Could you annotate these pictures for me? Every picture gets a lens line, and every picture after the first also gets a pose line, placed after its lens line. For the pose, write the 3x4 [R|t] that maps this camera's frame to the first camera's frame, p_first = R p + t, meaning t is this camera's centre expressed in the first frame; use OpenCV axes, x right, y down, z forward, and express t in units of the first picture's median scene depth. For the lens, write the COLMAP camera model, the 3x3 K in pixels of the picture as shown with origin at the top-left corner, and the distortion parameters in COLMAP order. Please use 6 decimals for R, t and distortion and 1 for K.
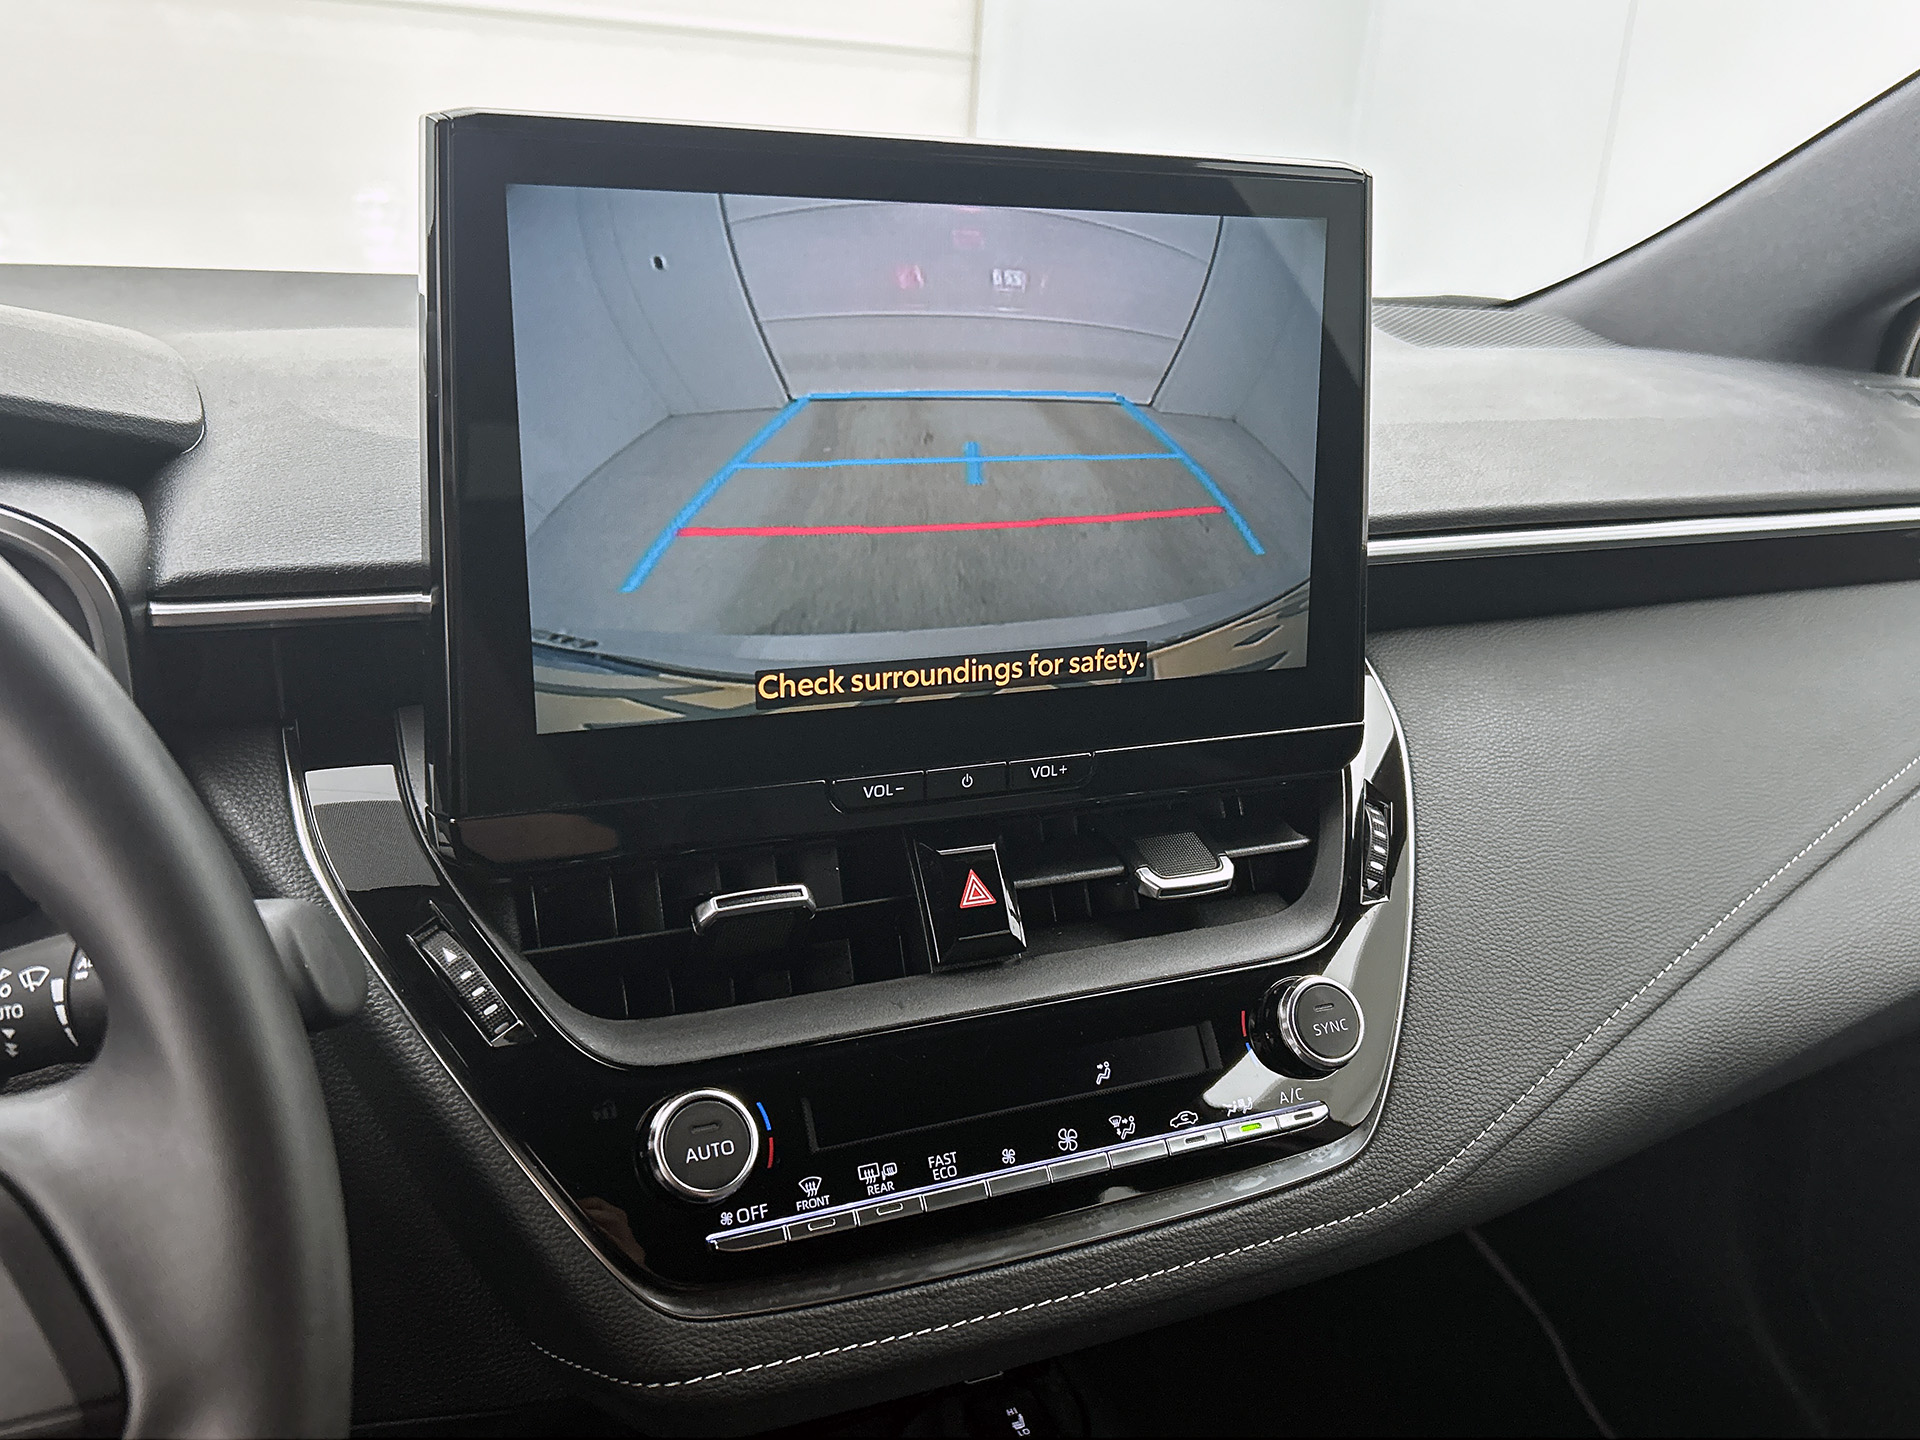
lens RADIAL K [[1684.7, 0, 962.3], [0, 1684.7, 709.1], [0, 0, 1]] dist [0.054041, -0.068515]
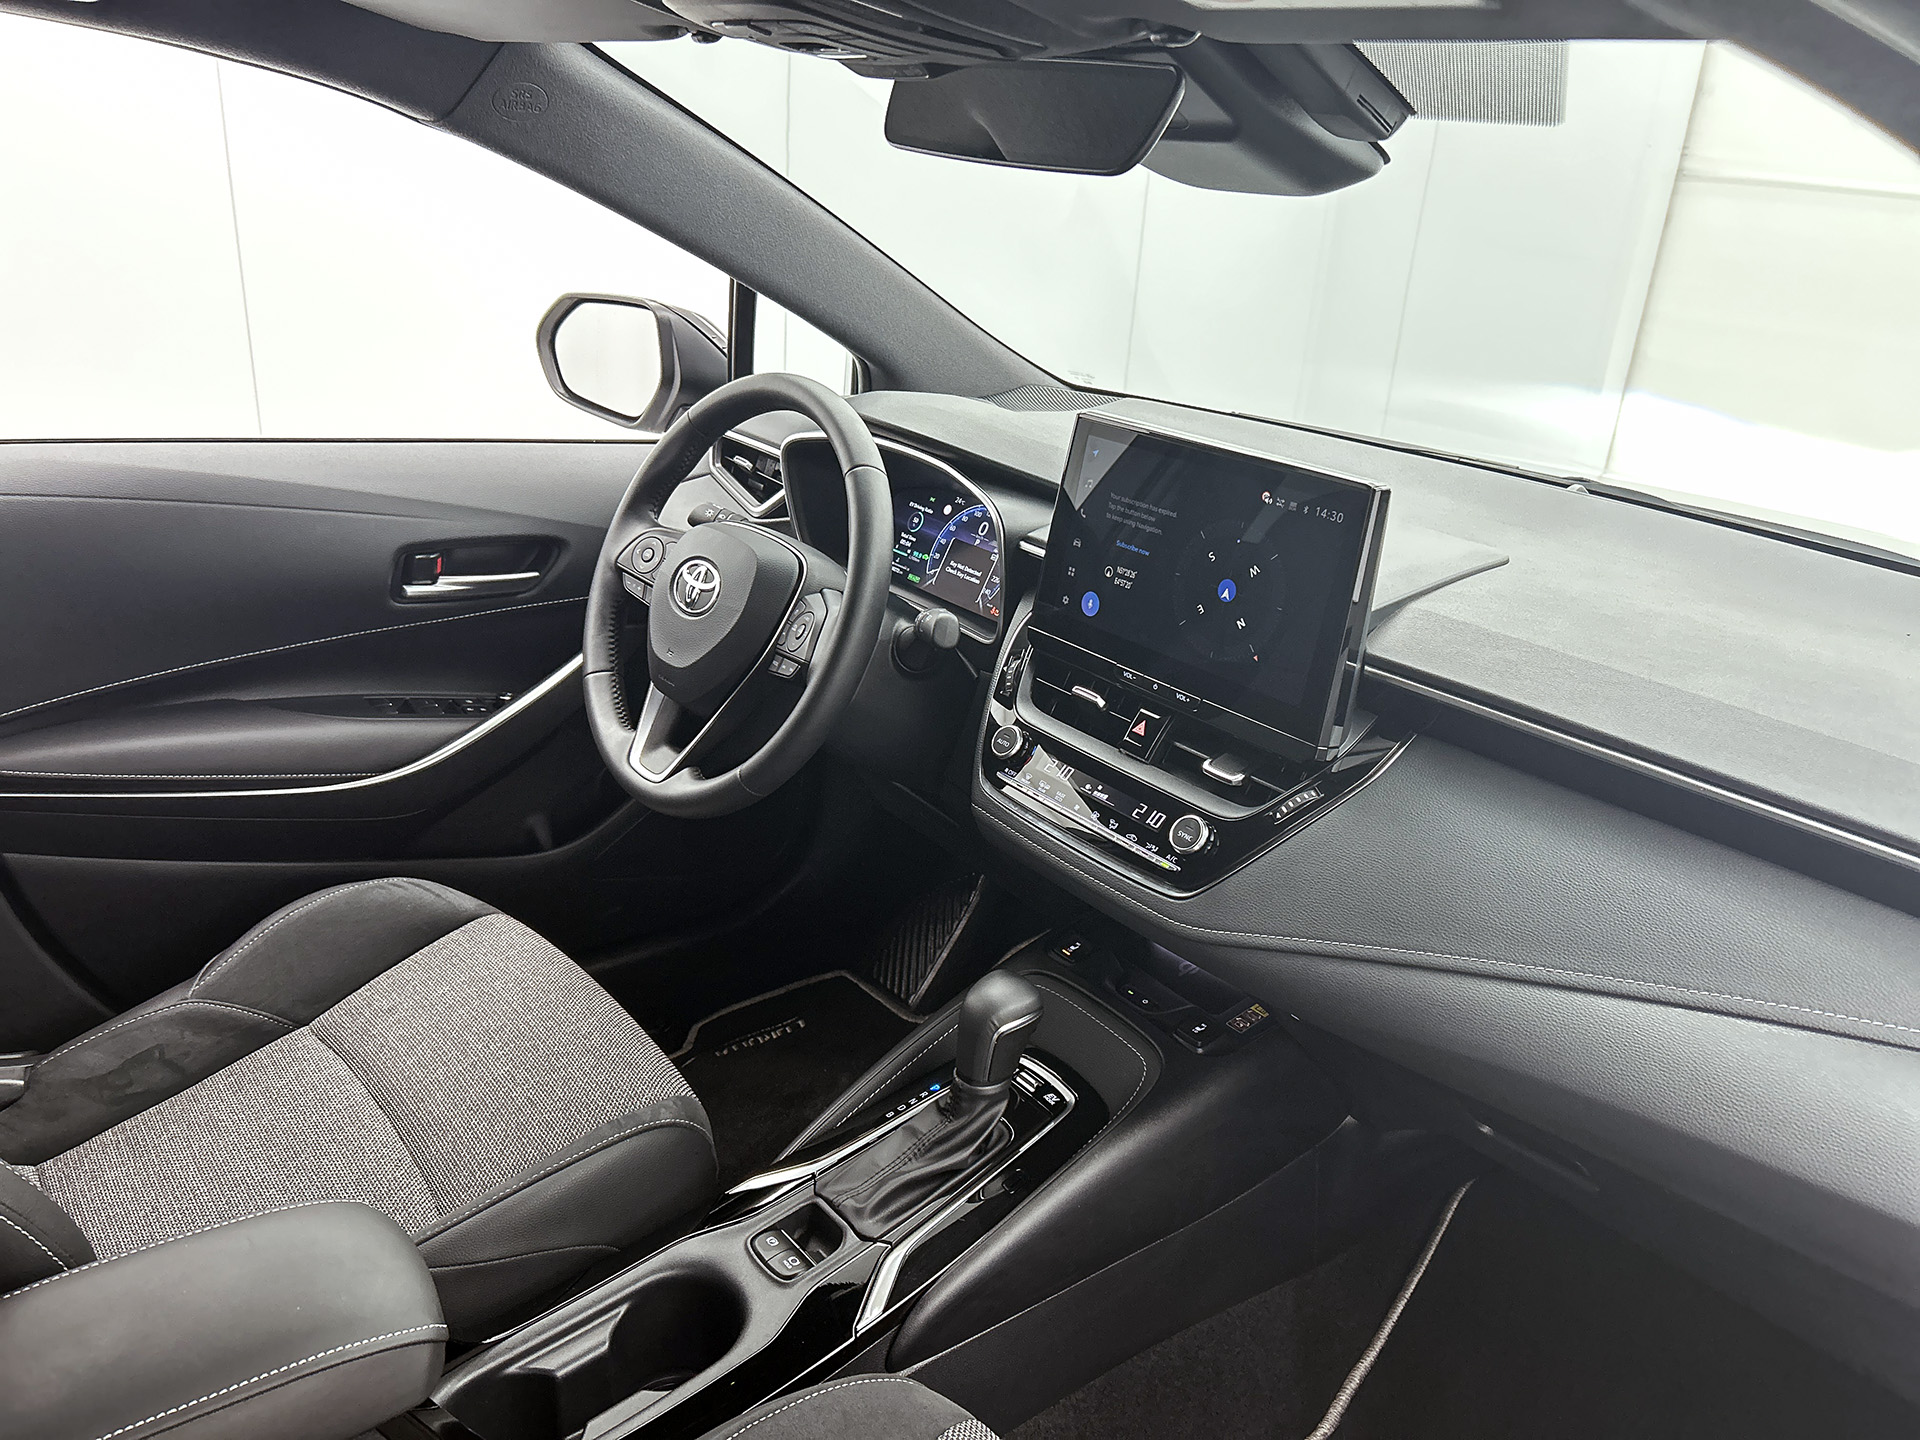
lens RADIAL K [[1459.5, 0, 959.7], [0, 1459.5, 723.9], [0, 0, 1]] dist [0.043713, -0.050095]
pose [[0.249092, 0.321457, -0.913575, 2.041455], [-0.358062, 0.907037, 0.221529, -0.300179], [0.899858, 0.271935, 0.341037, 0.005637]]
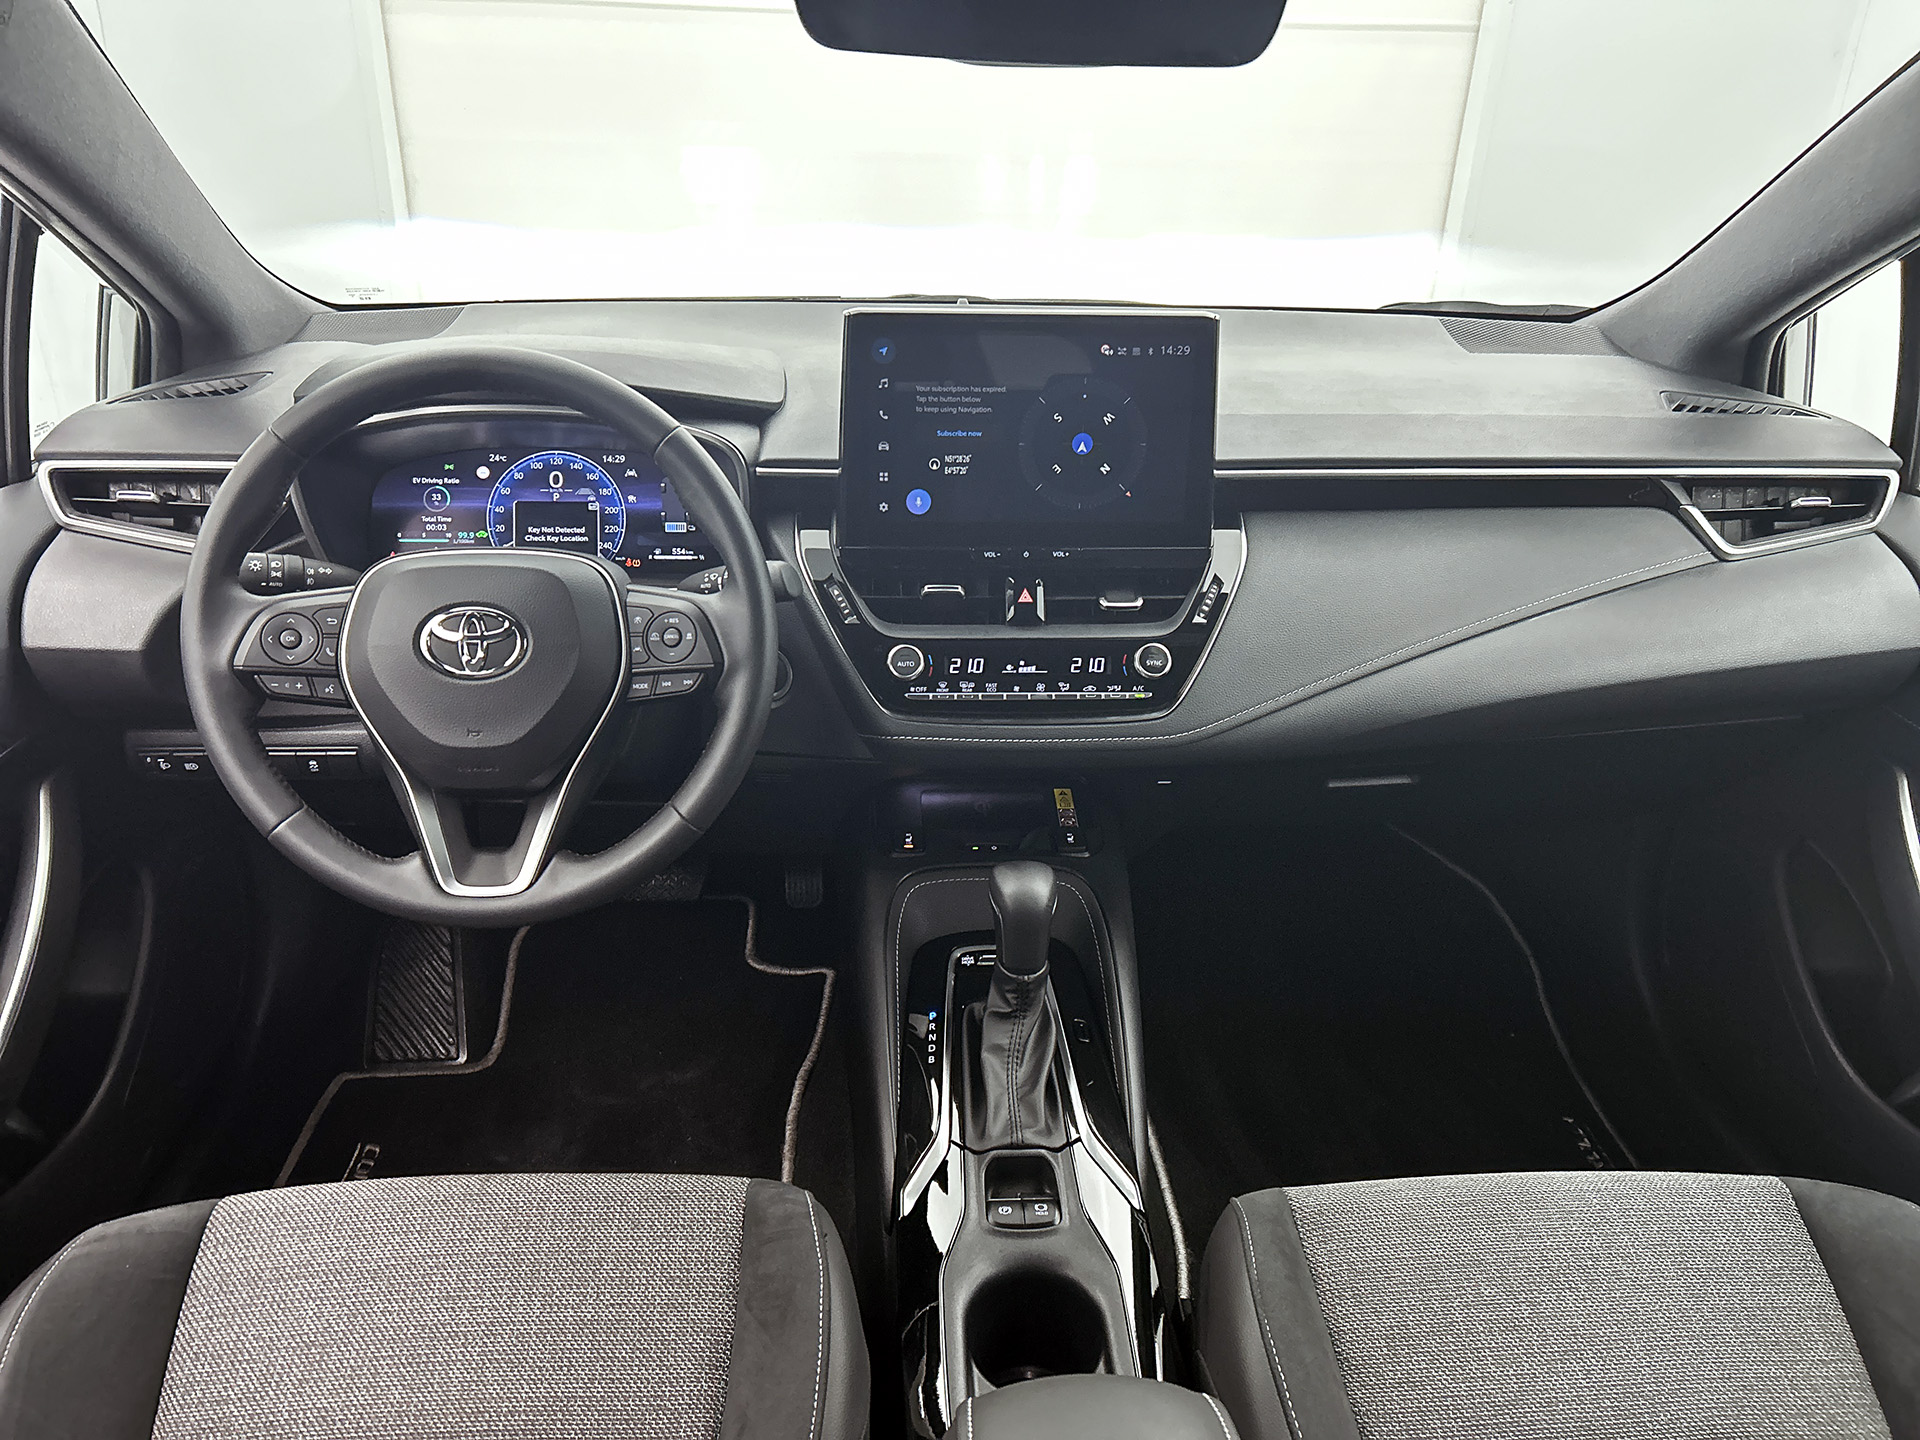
lens RADIAL K [[1459.5, 0, 957.6], [0, 1459.5, 735.2], [0, 0, 1]] dist [0.043713, -0.050095]
pose [[0.928900, 0.130179, -0.346696, 0.776527], [-0.088402, 0.987061, 0.133772, 0.027357], [0.359625, -0.093612, 0.928389, -1.266479]]
